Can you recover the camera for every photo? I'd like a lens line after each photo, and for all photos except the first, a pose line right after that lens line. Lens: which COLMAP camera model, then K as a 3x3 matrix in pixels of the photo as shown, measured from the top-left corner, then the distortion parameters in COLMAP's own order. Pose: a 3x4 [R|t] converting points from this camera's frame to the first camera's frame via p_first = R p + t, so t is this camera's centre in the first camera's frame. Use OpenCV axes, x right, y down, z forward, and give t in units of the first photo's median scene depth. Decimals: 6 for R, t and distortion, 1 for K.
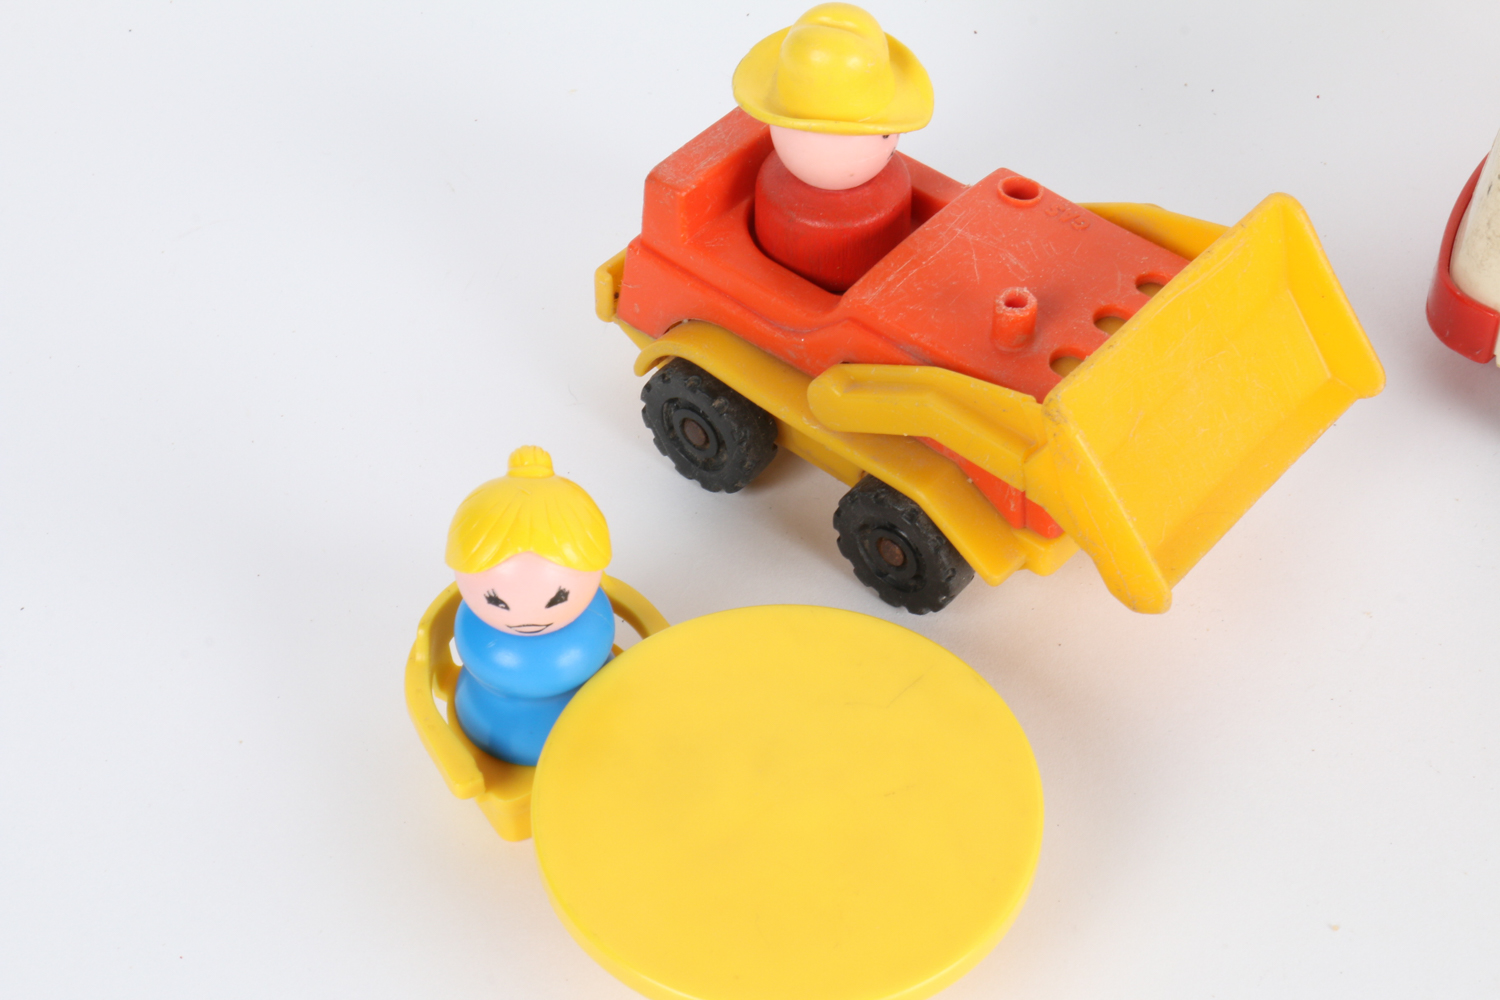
lens RADIAL K [[2969.3, 0, 743.4], [0, 2969.3, 503.2], [0, 0, 1]] dist [-0.016429, 0.000000]
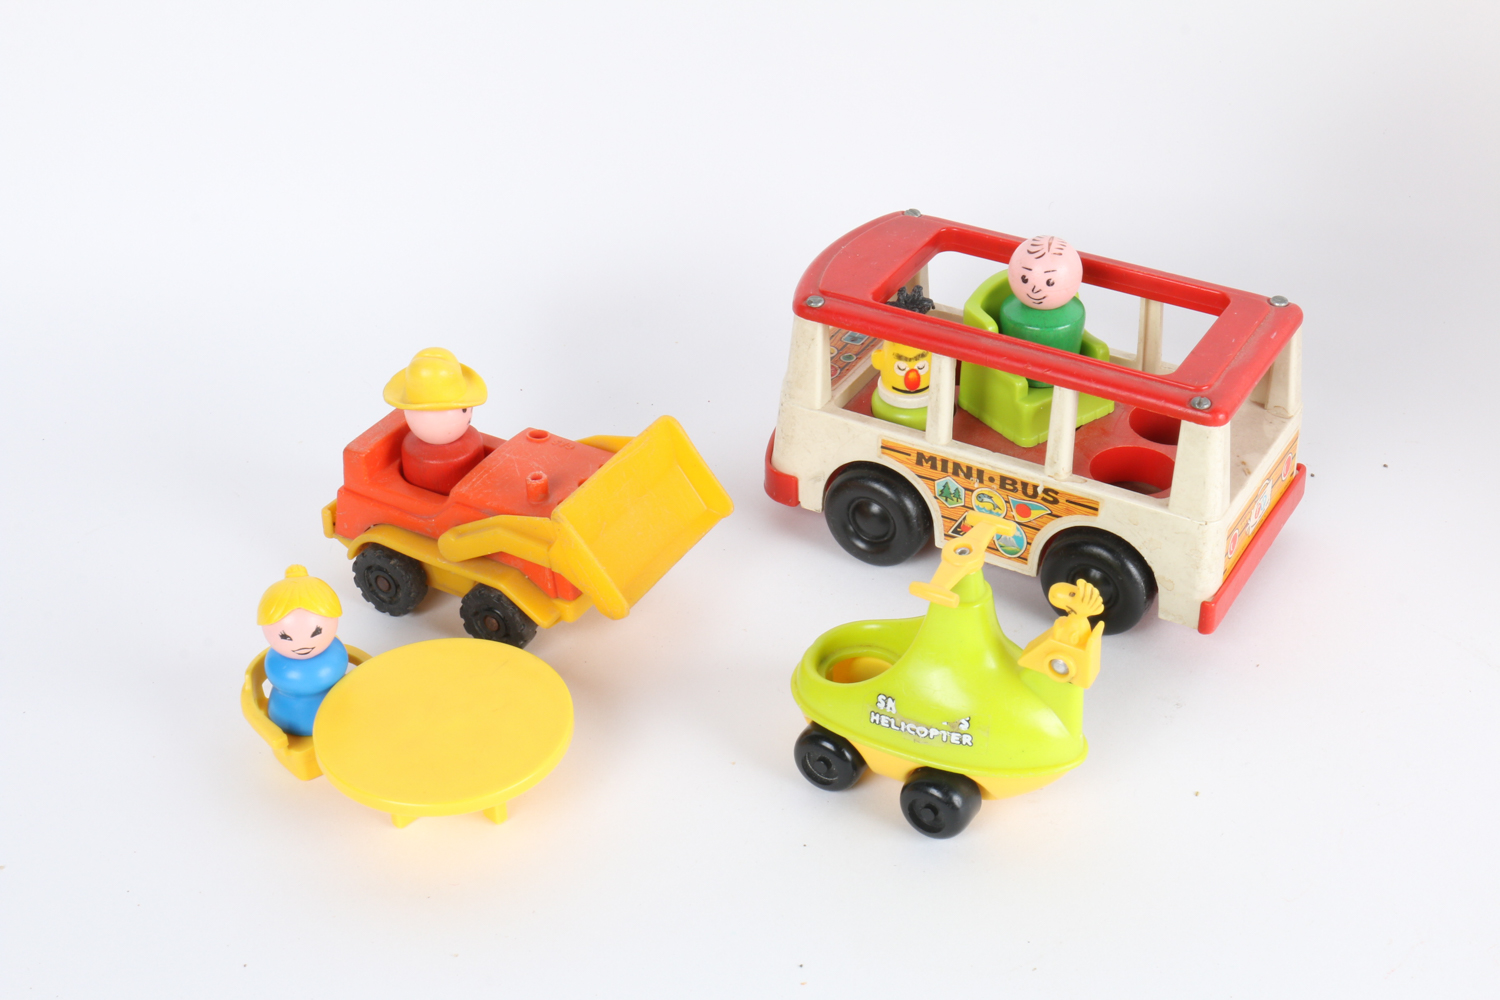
lens RADIAL K [[2445.0, 0, 754.5], [0, 2445.0, 497.6], [0, 0, 1]] dist [-0.032057, 0.000000]
pose [[0.985443, -0.106139, 0.132802, 0.016545], [0.131990, 0.969995, -0.204177, 0.283720], [-0.107146, 0.218733, 0.969884, -0.563918]]
